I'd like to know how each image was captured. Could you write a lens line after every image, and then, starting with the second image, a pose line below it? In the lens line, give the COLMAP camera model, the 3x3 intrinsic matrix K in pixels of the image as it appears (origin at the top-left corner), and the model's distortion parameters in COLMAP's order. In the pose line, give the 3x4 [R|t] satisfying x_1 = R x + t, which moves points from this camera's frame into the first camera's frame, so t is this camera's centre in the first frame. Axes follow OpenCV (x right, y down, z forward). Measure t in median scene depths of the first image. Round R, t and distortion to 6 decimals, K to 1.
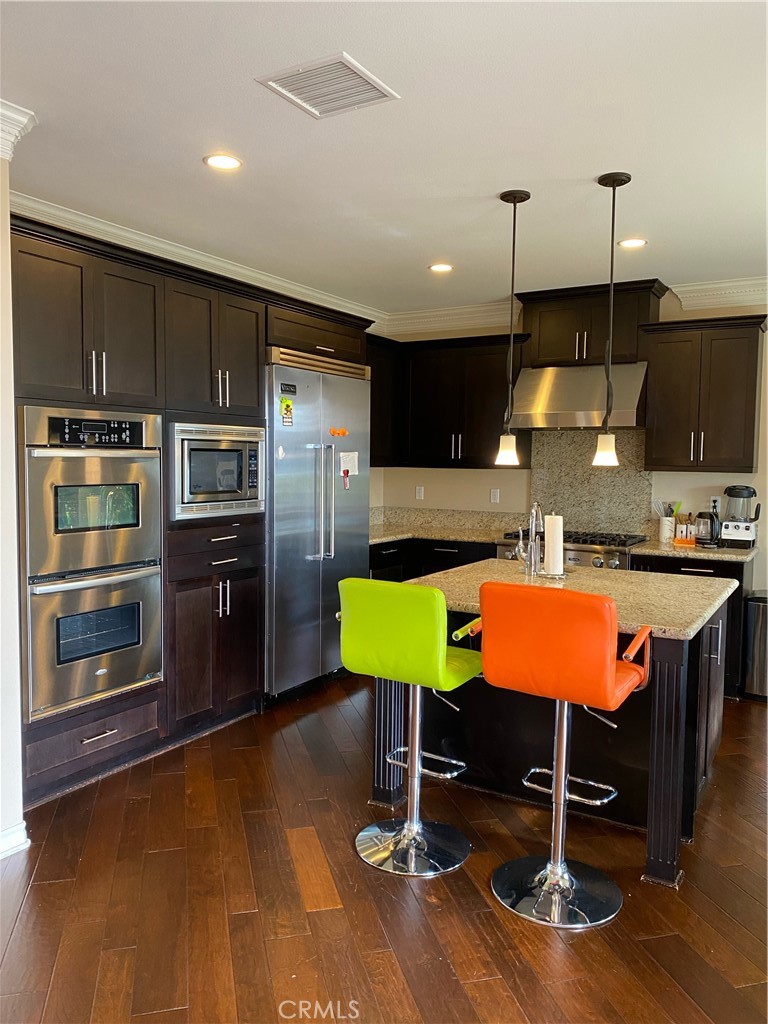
lens RADIAL K [[783.0, 0, 382.5], [0, 783.0, 508.0], [0, 0, 1]] dist [0.034880, -0.025895]
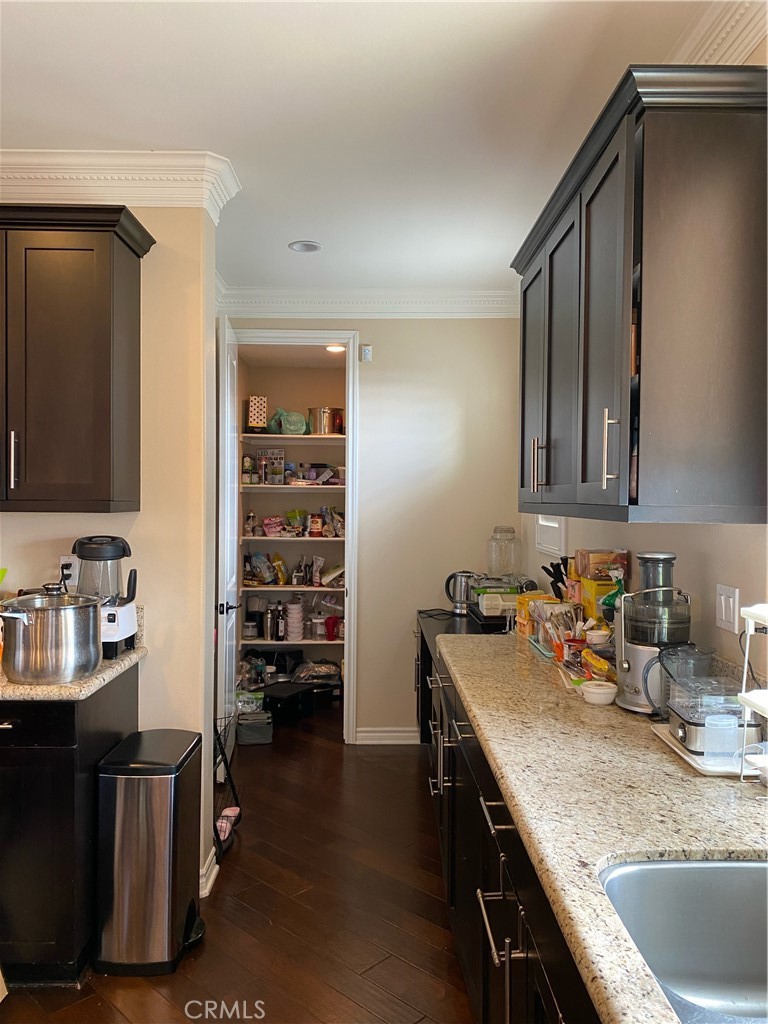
lens RADIAL K [[783.0, 0, 383.8], [0, 783.0, 510.1], [0, 0, 1]] dist [0.034880, -0.025895]
pose [[0.852962, -0.016271, 0.521720, 0.342121], [0.040641, 0.998550, -0.035301, -0.019715], [-0.520389, 0.051313, 0.852386, 0.453606]]
